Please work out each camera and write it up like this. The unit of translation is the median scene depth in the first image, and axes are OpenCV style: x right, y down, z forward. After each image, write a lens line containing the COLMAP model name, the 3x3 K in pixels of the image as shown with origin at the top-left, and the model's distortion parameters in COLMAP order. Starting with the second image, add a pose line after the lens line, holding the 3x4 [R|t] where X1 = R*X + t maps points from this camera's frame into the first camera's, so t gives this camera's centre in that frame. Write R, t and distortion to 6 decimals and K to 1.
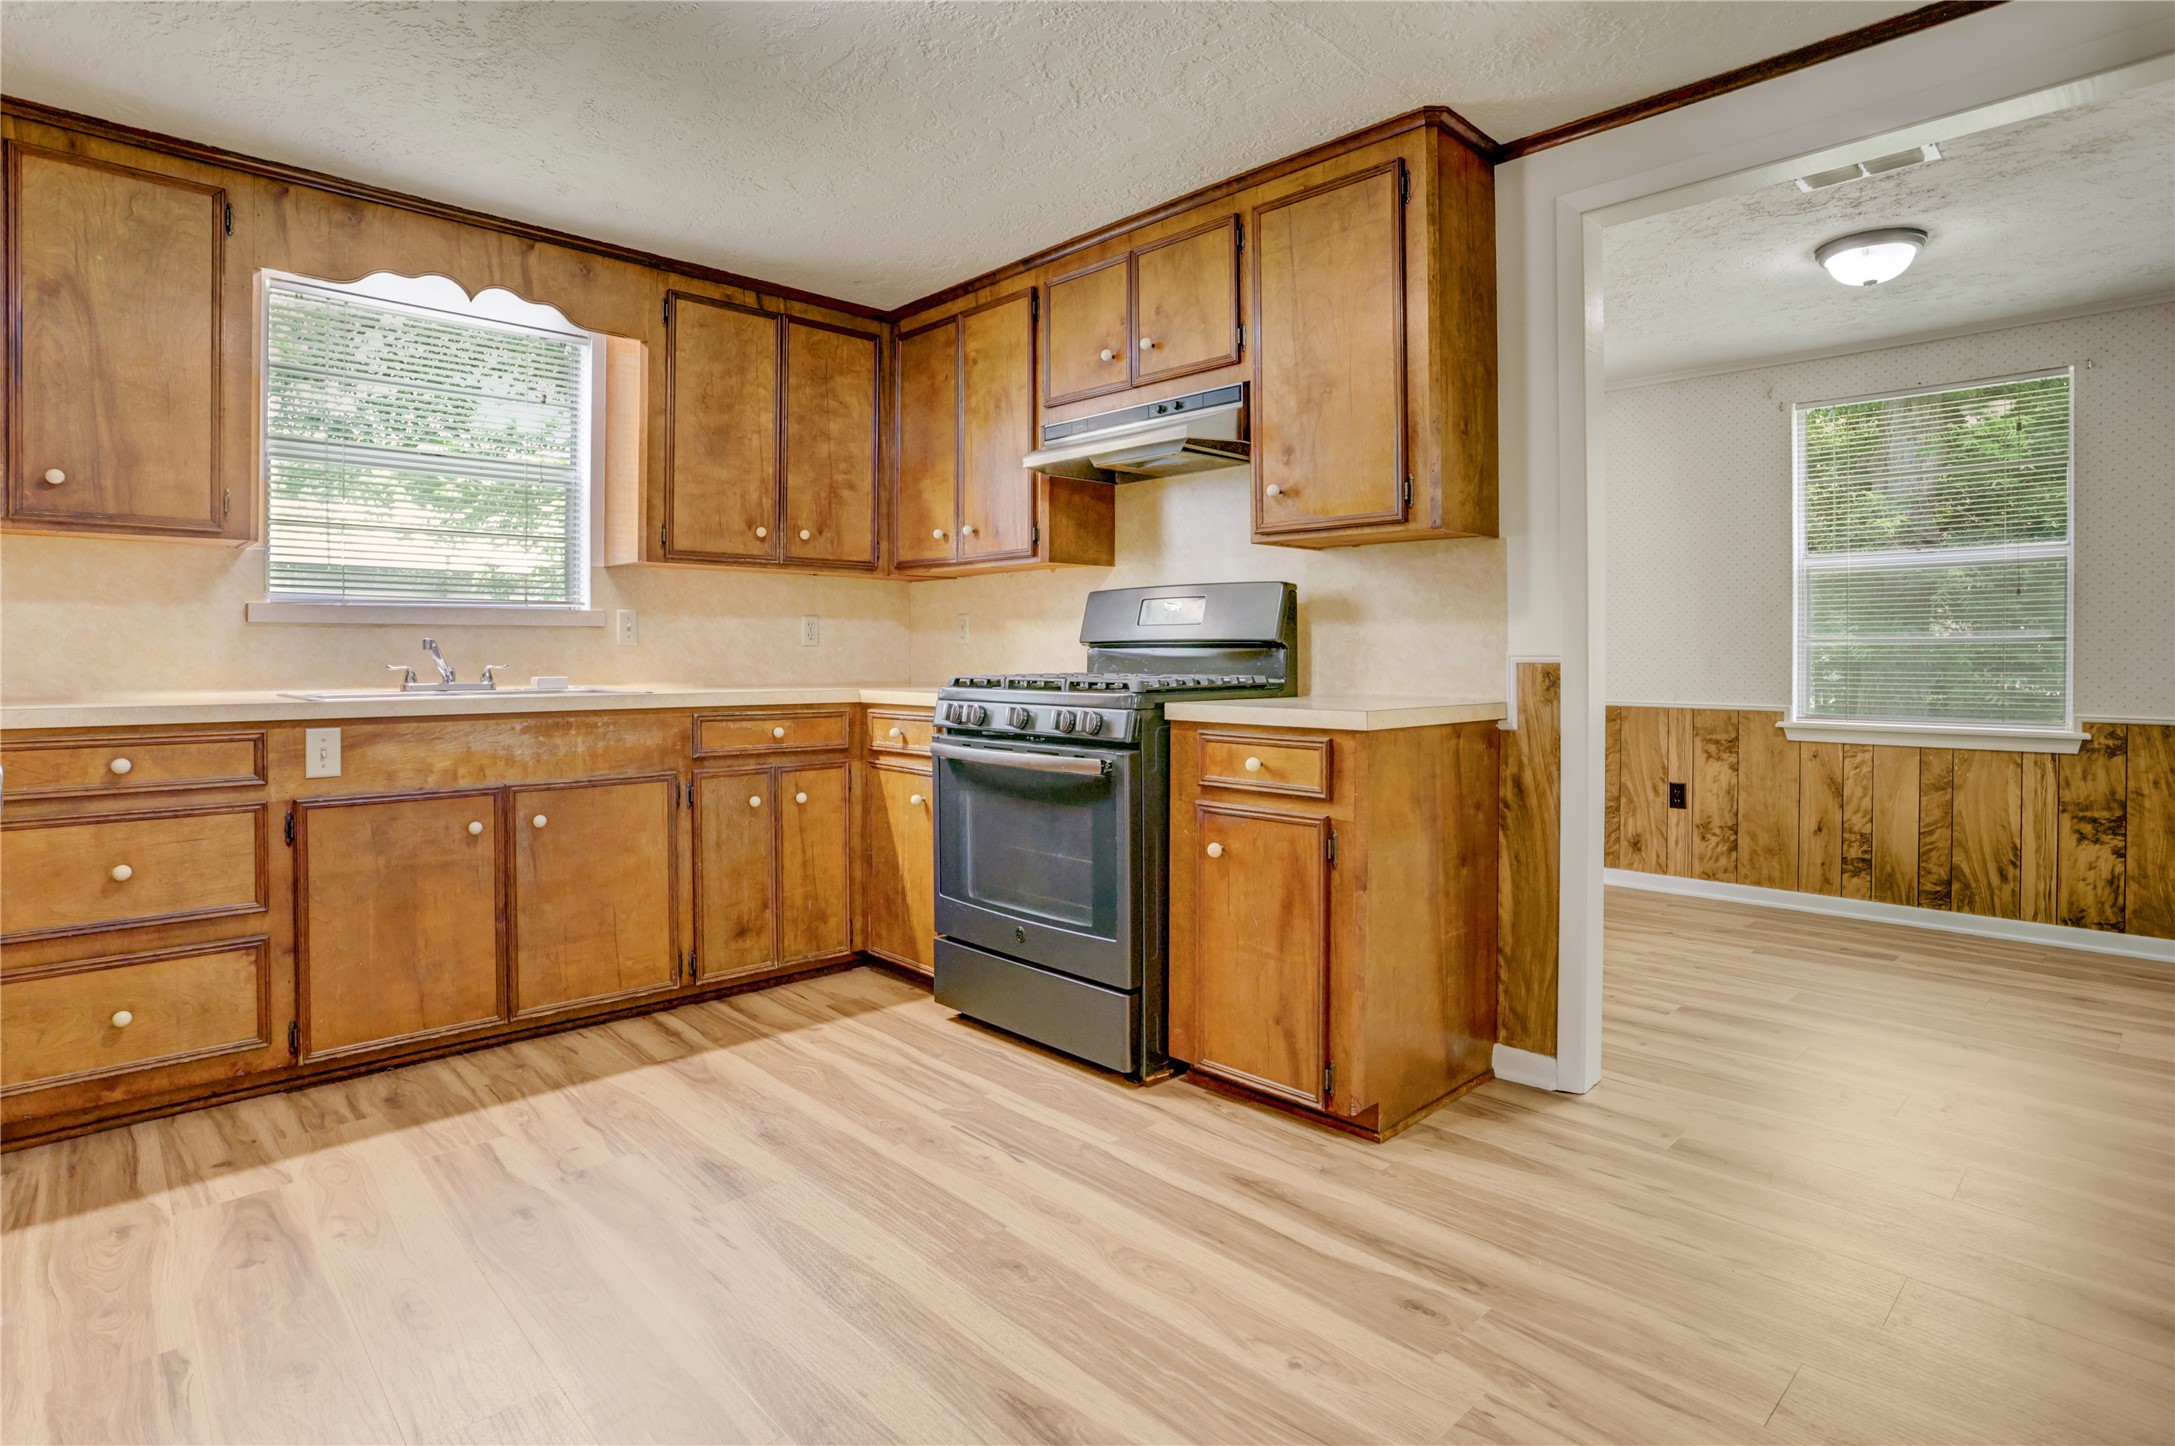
lens RADIAL K [[1120.4, 0, 1089.3], [0, 1120.4, 661.7], [0, 0, 1]] dist [-0.067794, 0.026509]
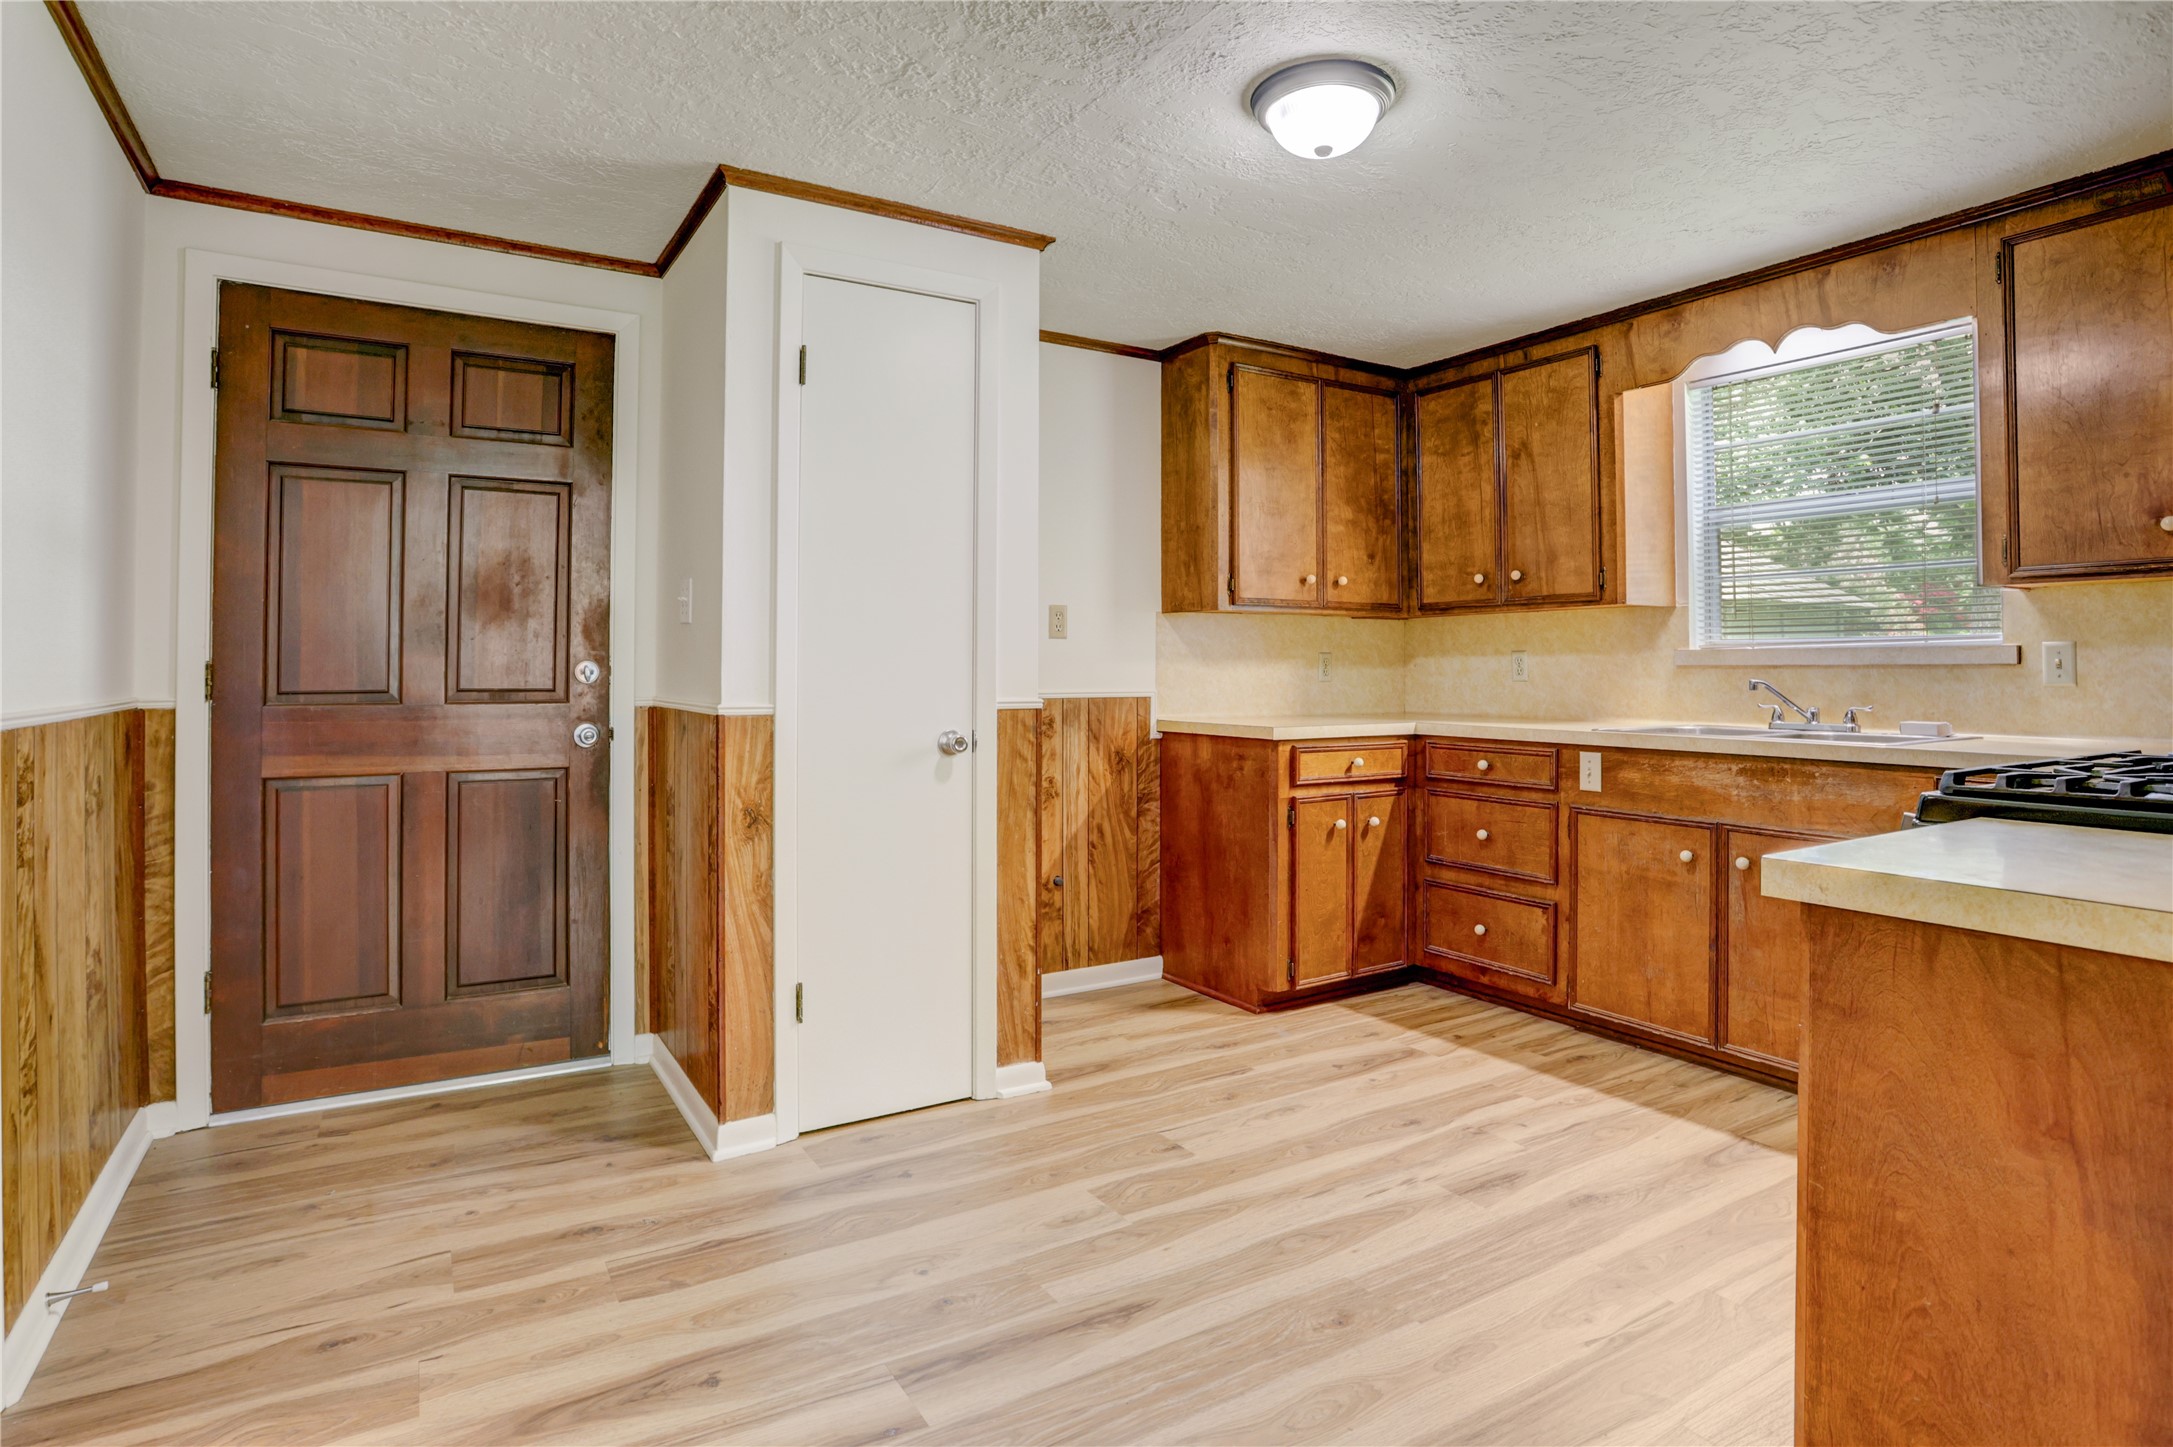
lens RADIAL K [[1119.3, 0, 1071.3], [0, 1119.3, 653.2], [0, 0, 1]] dist [-0.067794, 0.026509]
pose [[-0.221468, -0.014140, -0.975065, 0.642440], [-0.008745, 0.999883, -0.012514, -0.030994], [0.975128, 0.005755, -0.221566, 0.648204]]
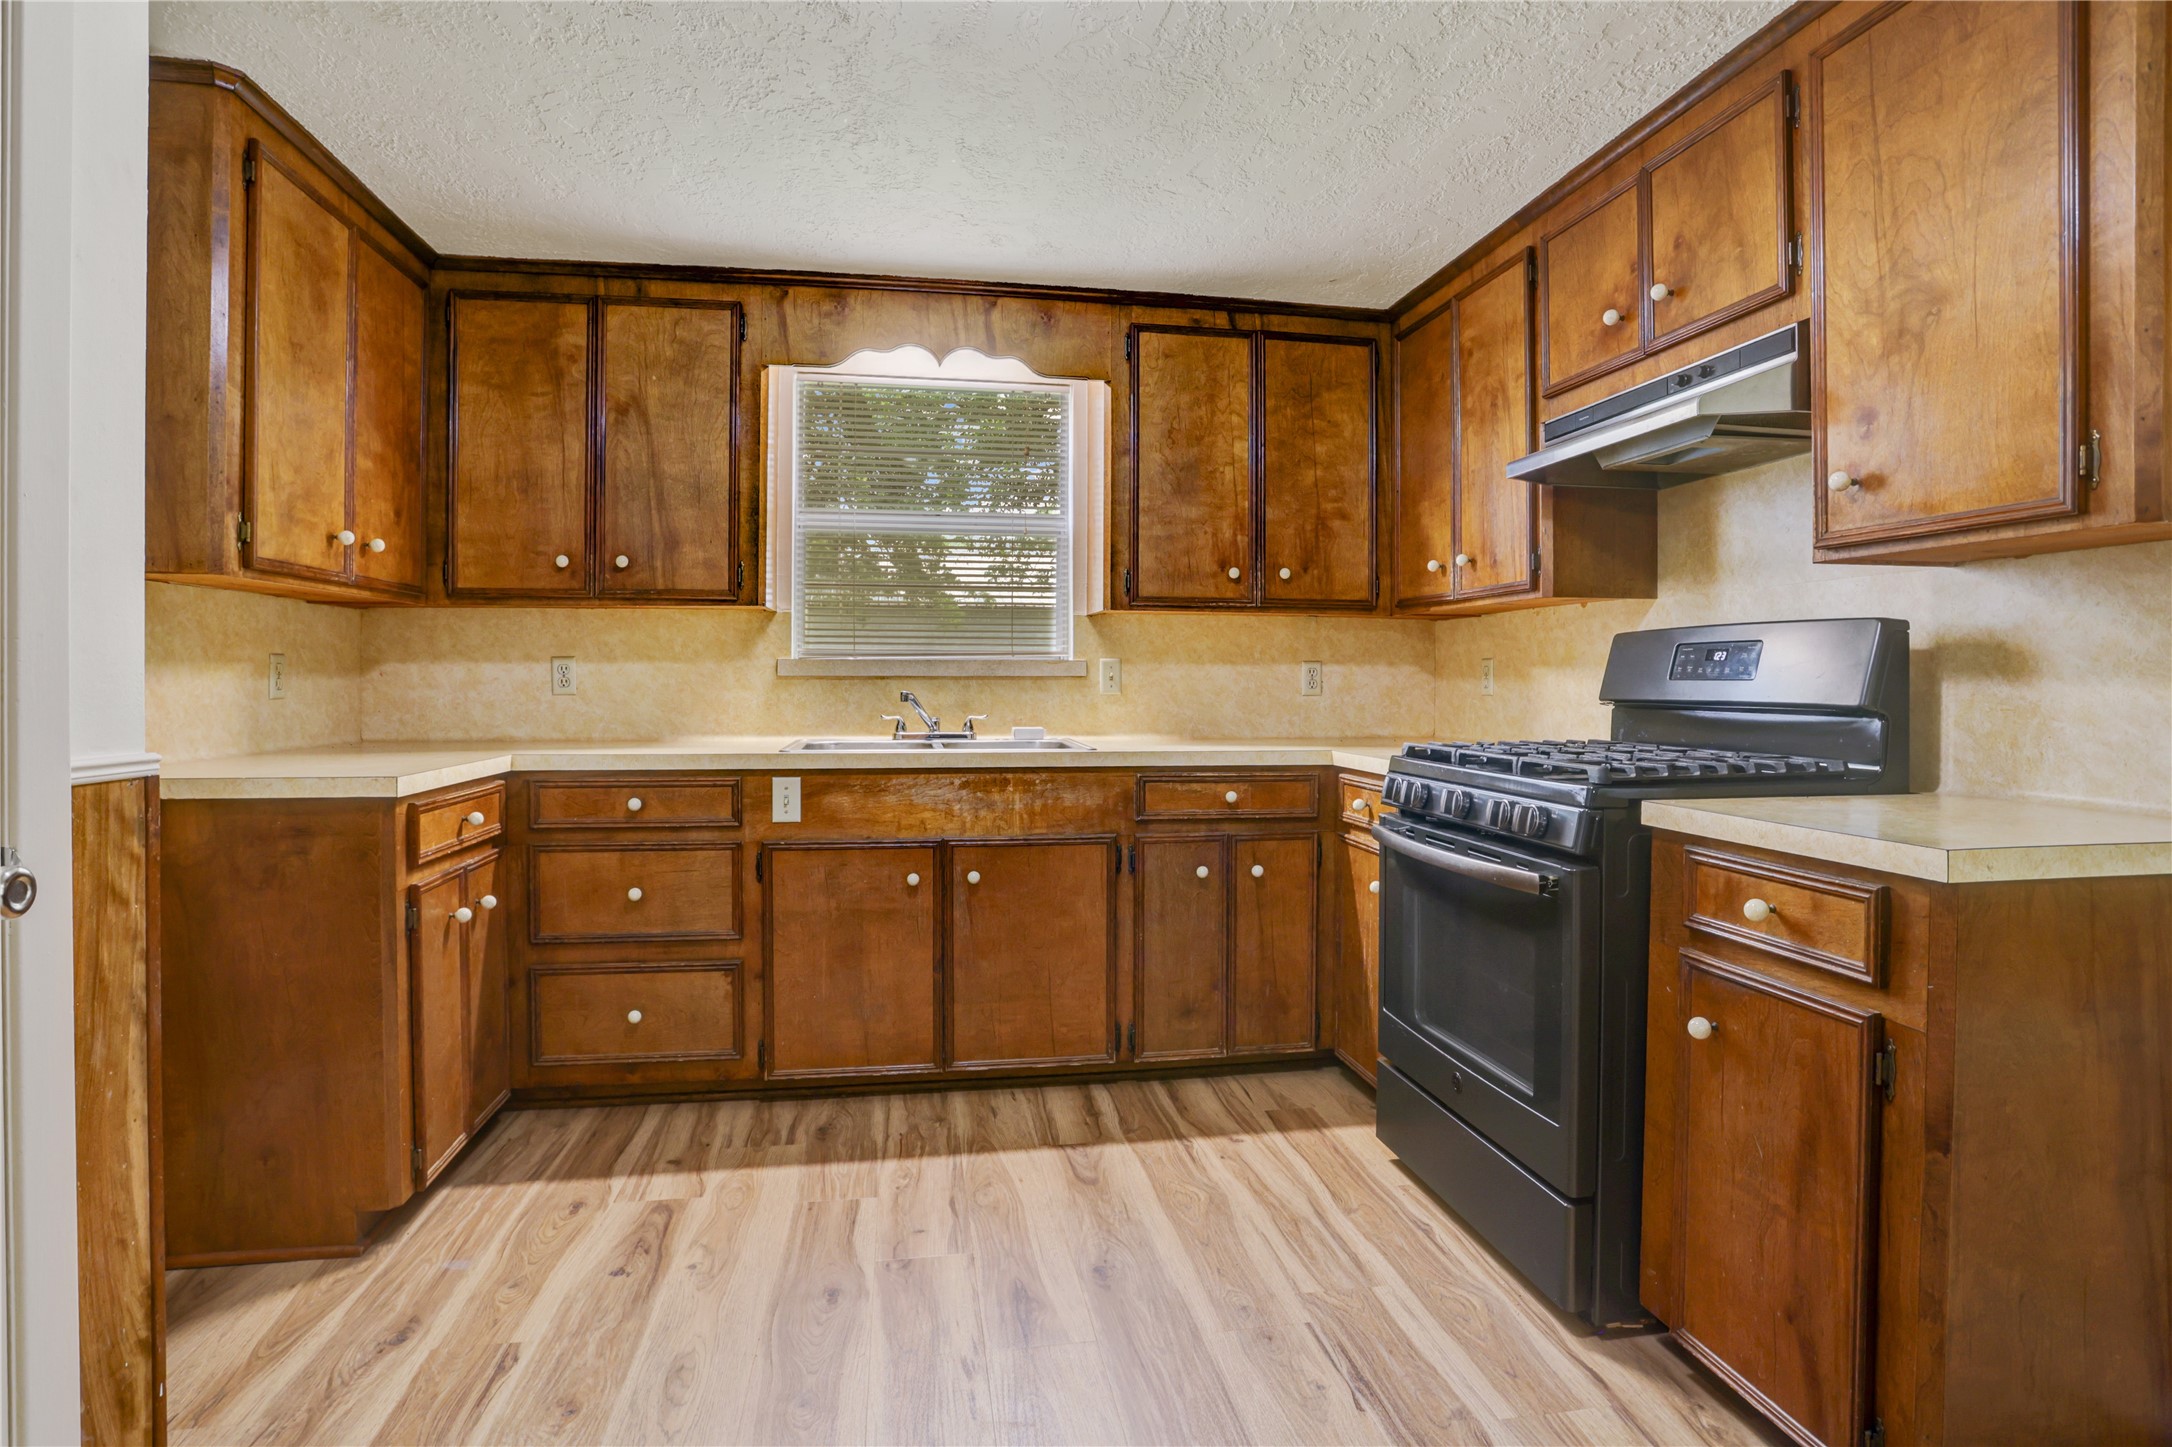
lens RADIAL K [[1118.8, 0, 1079.8], [0, 1118.8, 690.9], [0, 0, 1]] dist [-0.067794, 0.026509]
pose [[0.825439, 0.008278, -0.564431, 0.156917], [-0.007107, 0.999966, 0.004271, -0.030259], [0.564447, 0.000486, 0.825469, 0.227966]]
